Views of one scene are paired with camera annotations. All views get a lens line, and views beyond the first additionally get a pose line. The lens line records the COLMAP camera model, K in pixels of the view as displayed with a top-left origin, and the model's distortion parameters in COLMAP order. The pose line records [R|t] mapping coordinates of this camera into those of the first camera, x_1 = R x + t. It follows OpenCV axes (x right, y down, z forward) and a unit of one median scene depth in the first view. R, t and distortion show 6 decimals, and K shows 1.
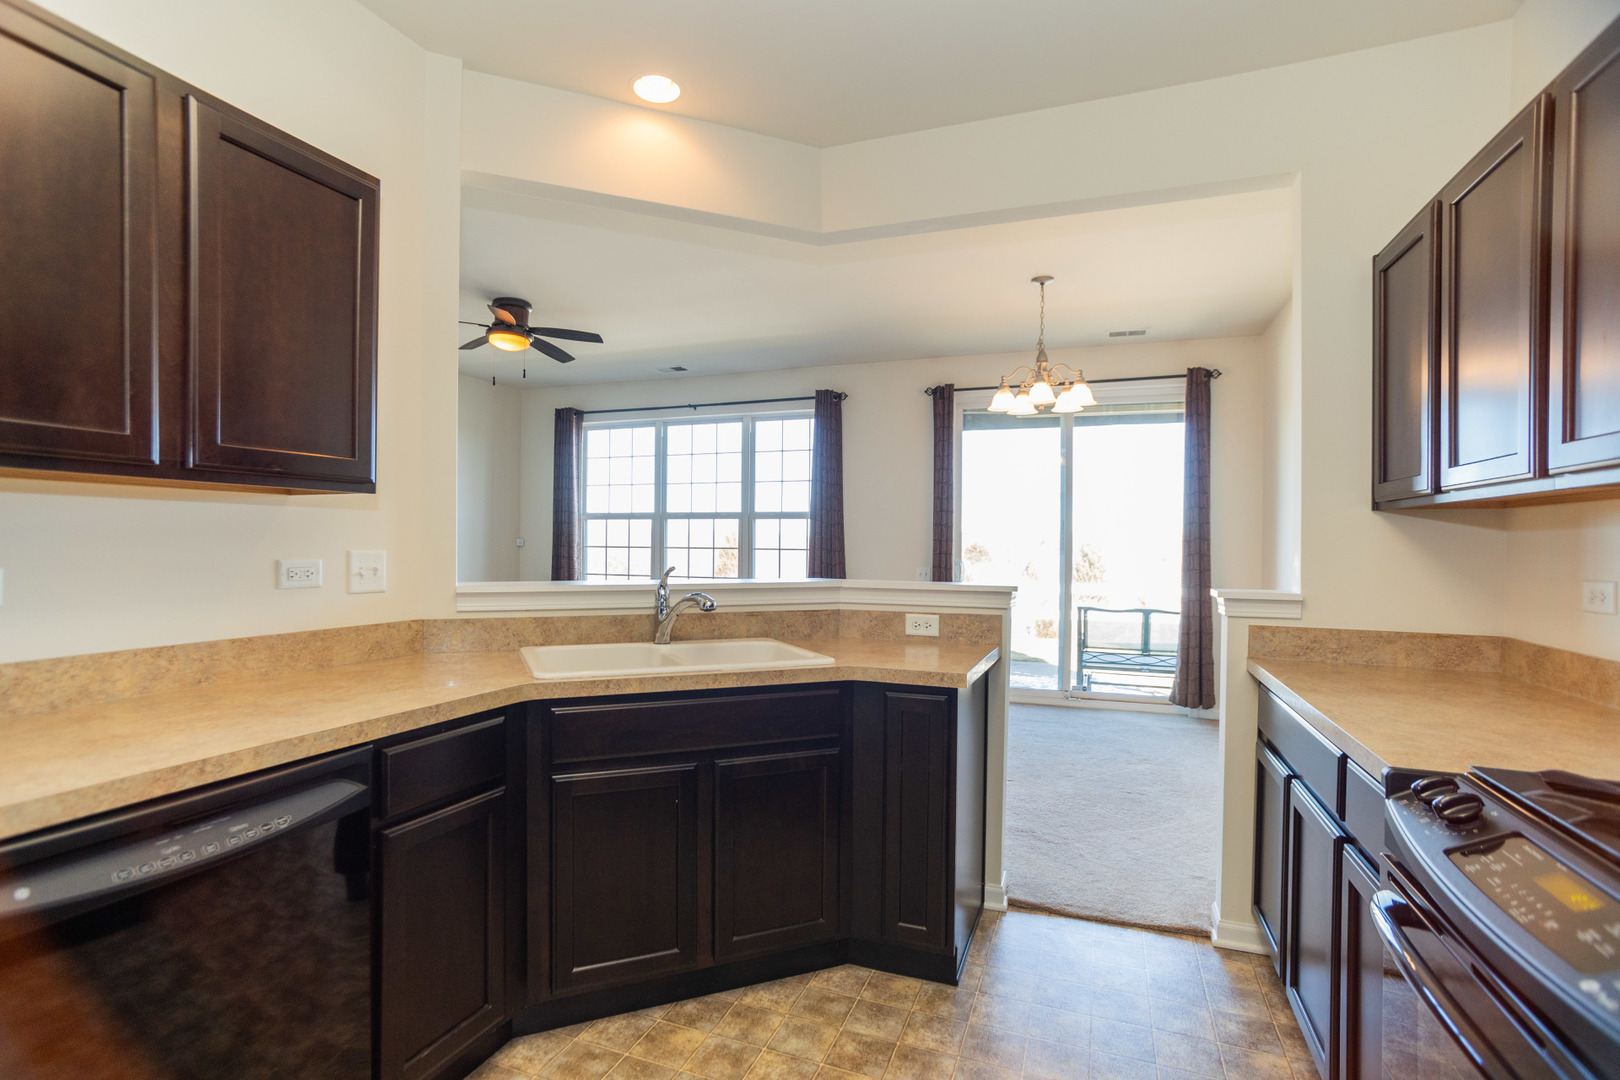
lens RADIAL K [[777.9, 0, 800.3], [0, 777.9, 546.8], [0, 0, 1]] dist [-0.077490, 0.048485]
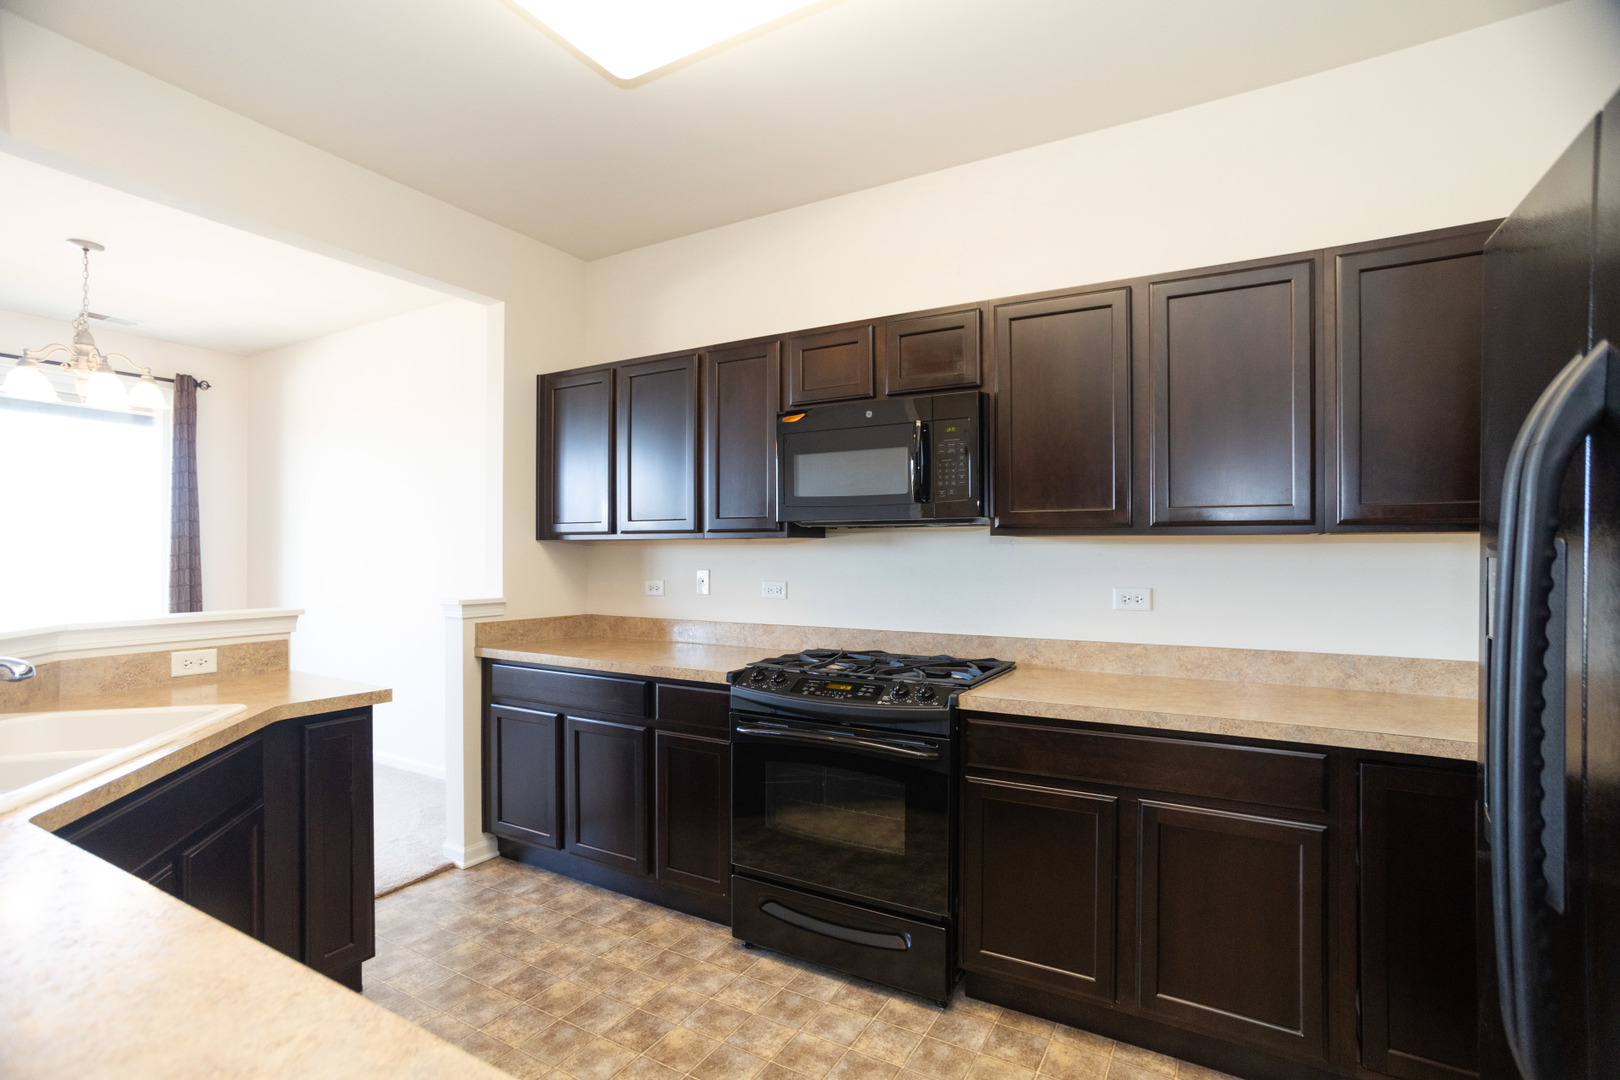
lens RADIAL K [[777.9, 0, 800.3], [0, 777.9, 546.8], [0, 0, 1]] dist [-0.077490, 0.048485]
pose [[0.163755, -0.002370, 0.986498, -0.637214], [0.009372, 0.999956, 0.000847, -0.028241], [-0.986457, 0.009107, 0.163770, 0.191129]]
